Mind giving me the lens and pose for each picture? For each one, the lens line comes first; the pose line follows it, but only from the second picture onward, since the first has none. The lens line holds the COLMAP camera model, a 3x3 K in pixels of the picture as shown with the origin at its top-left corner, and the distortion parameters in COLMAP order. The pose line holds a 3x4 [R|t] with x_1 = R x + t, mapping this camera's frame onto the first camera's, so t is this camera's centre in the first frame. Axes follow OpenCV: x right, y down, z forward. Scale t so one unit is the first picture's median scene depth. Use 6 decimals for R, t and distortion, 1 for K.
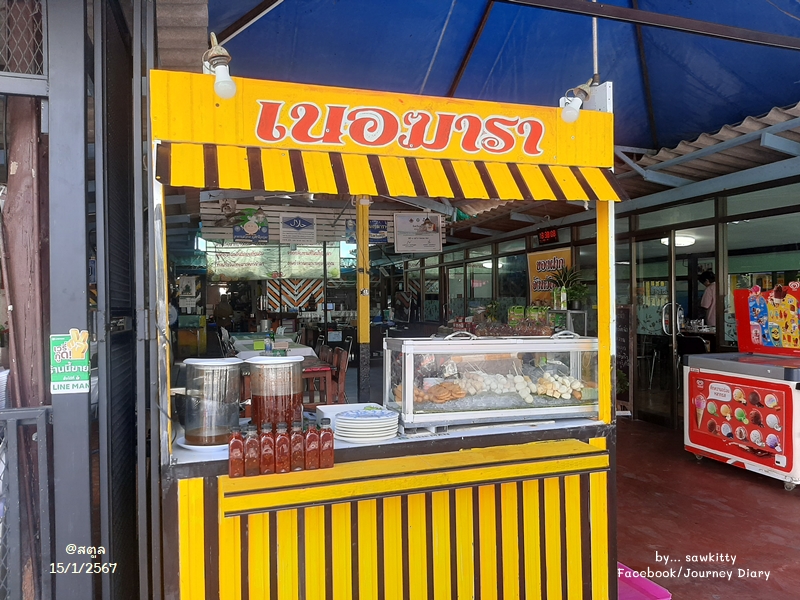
lens RADIAL K [[604.0, 0, 403.2], [0, 604.0, 295.8], [0, 0, 1]] dist [0.013854, -0.003430]
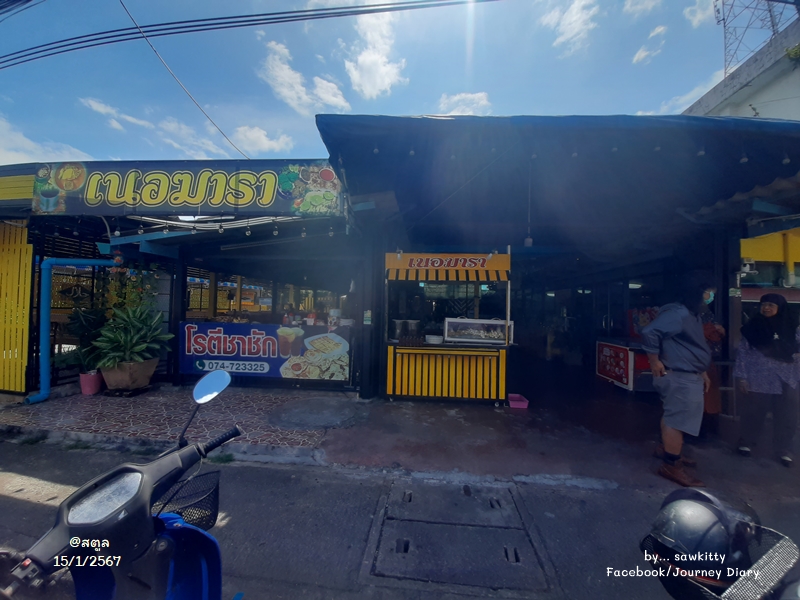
lens RADIAL K [[320.2, 0, 397.9], [0, 320.2, 300.7], [0, 0, 1]] dist [0.000080, 0.000007]
pose [[0.907295, 0.026479, -0.419660, 0.562733], [-0.034705, 0.999326, -0.011978, 0.001781], [0.419059, 0.025432, 0.907603, -0.928724]]
